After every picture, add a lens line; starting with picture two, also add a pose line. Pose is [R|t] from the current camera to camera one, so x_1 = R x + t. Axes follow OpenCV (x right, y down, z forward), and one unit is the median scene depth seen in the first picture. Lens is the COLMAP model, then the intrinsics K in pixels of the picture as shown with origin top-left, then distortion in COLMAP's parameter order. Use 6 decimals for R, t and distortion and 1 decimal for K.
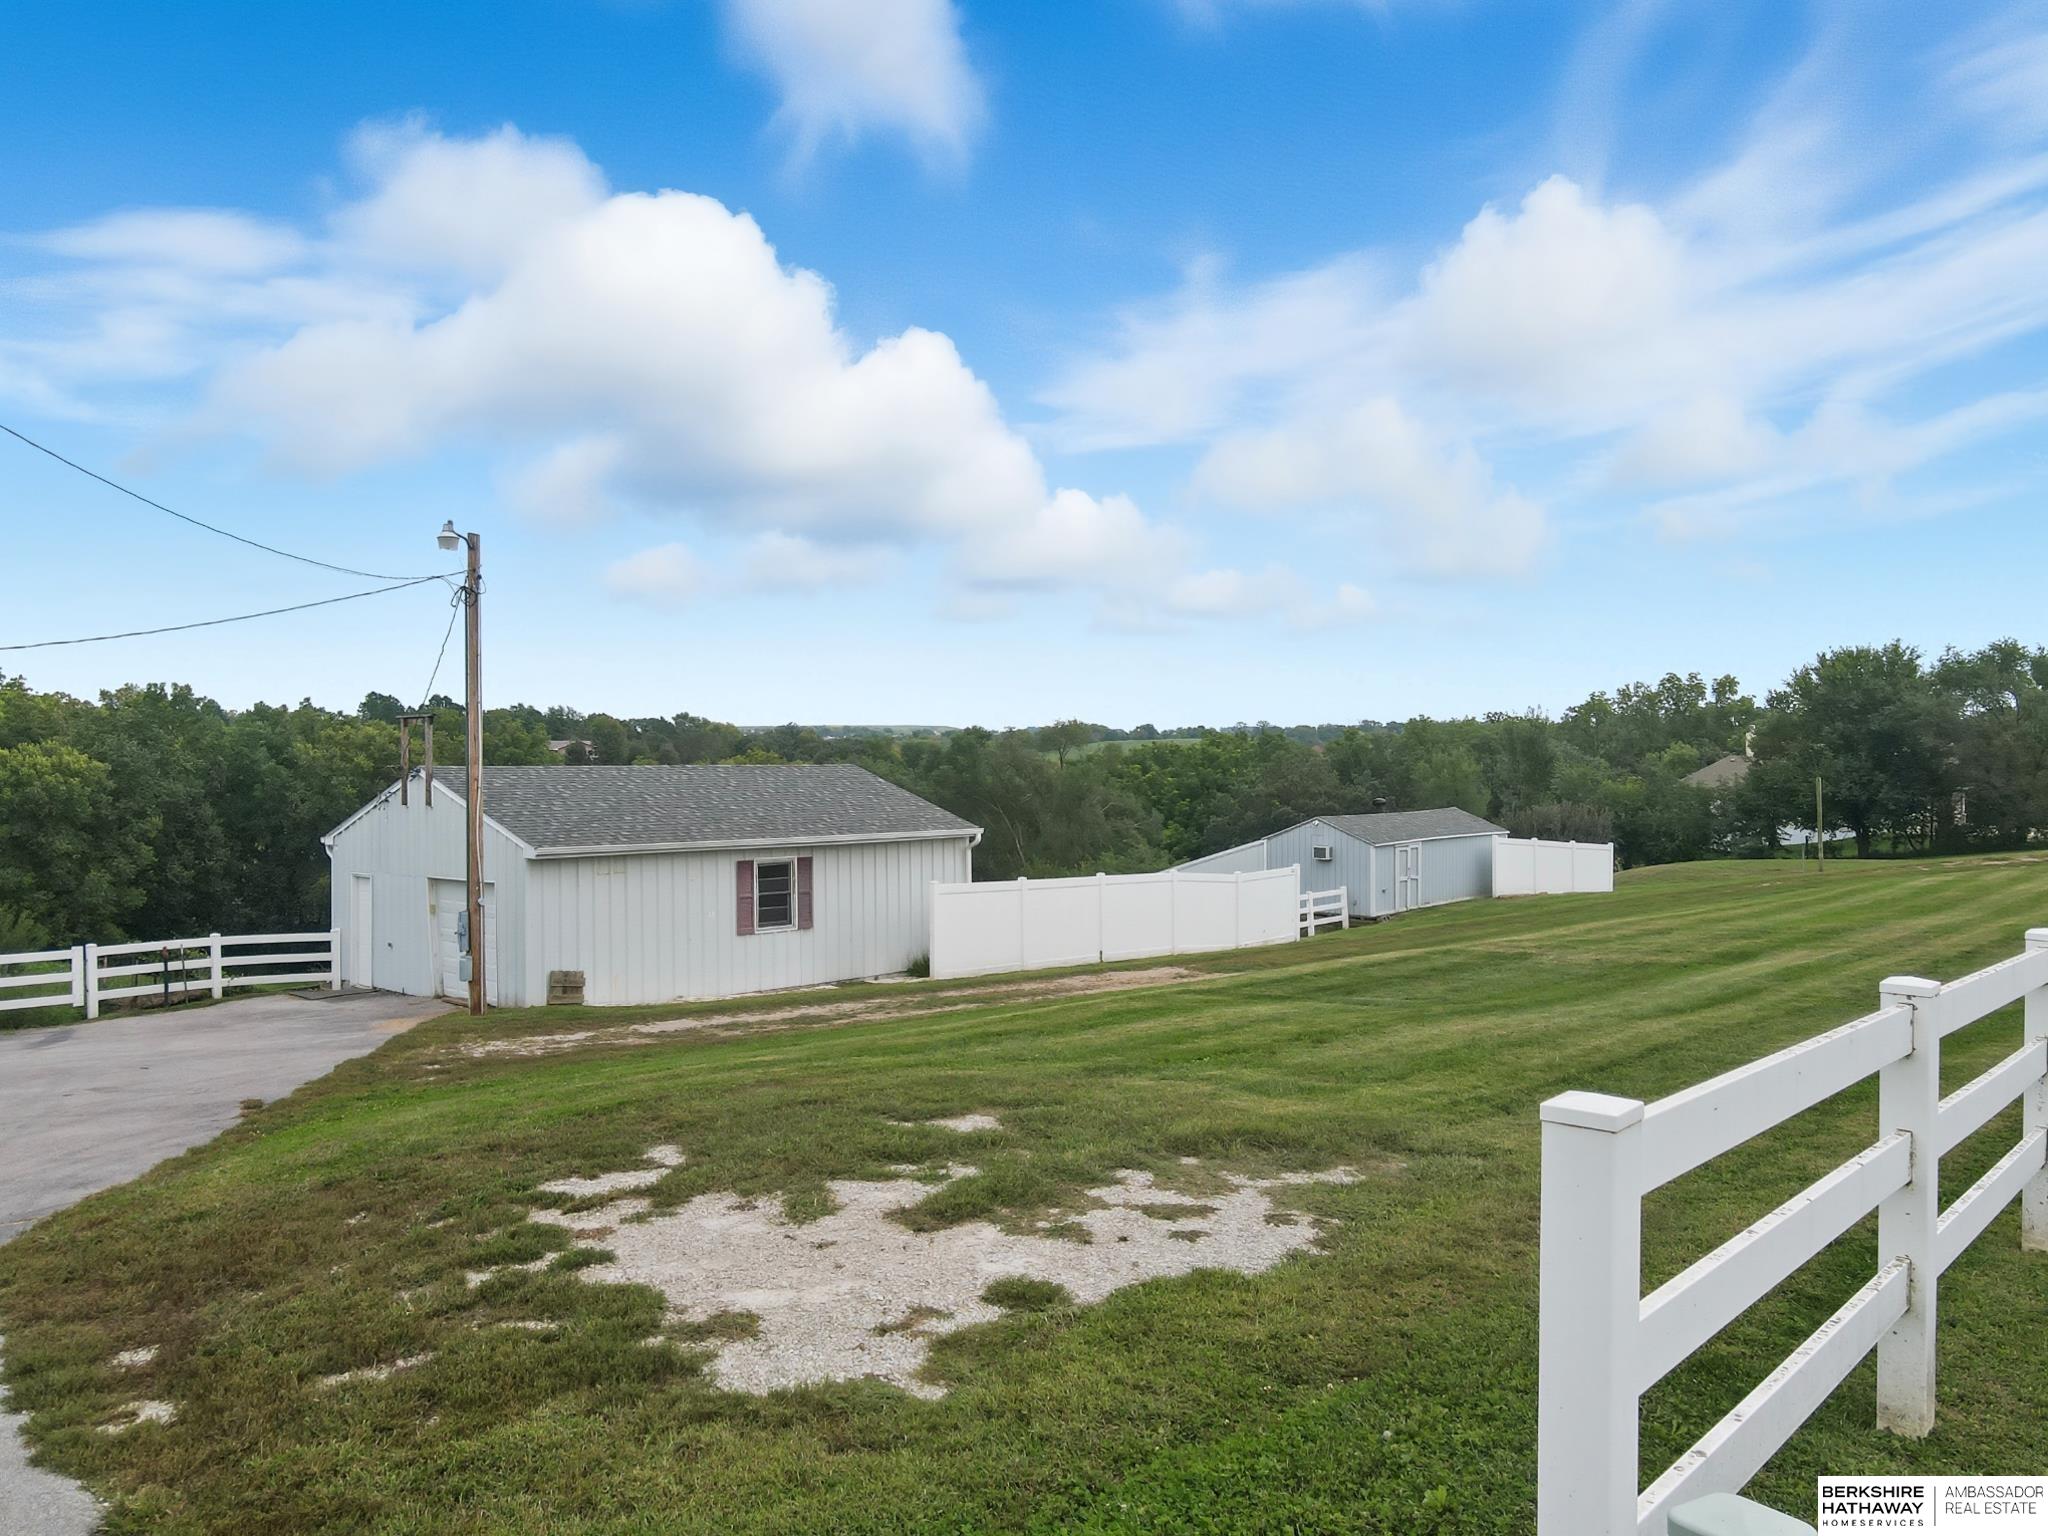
lens RADIAL K [[1492.8, 0, 1010.8], [0, 1492.8, 751.2], [0, 0, 1]] dist [0.003895, 0.028165]
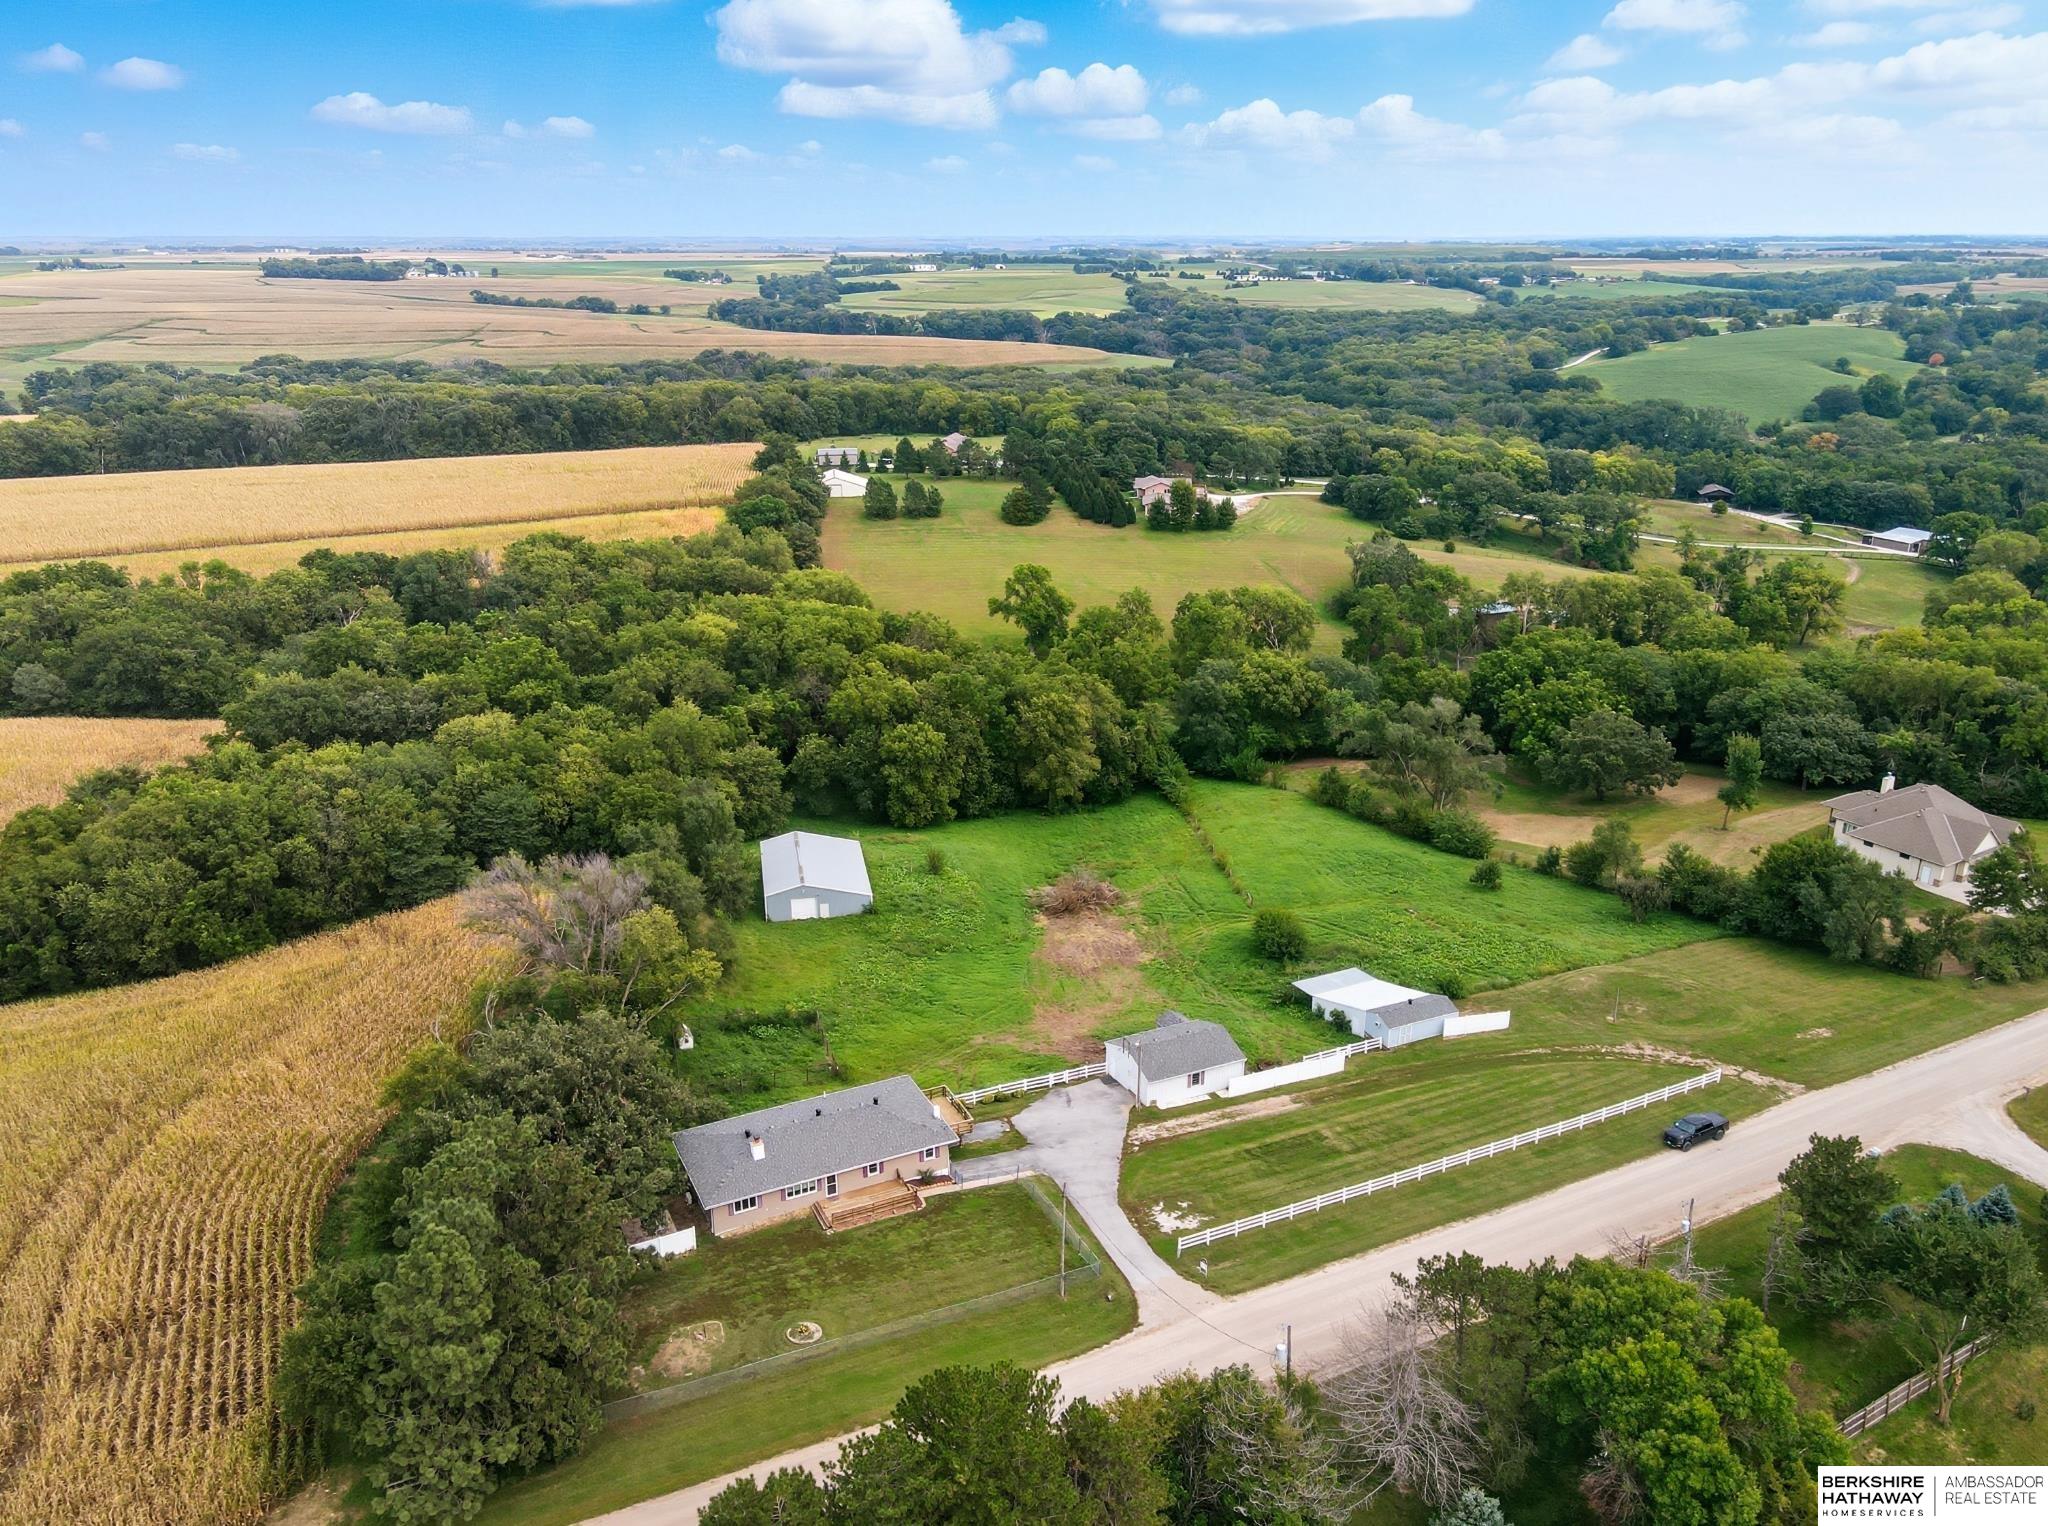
lens RADIAL K [[1492.8, 0, 997.6], [0, 1492.8, 768.2], [0, 0, 1]] dist [0.003895, 0.028165]
pose [[0.926534, 0.125378, -0.354703, 0.668103], [-0.001746, 0.944256, 0.329209, -1.966951], [0.376206, -0.304404, 0.875104, -2.532986]]
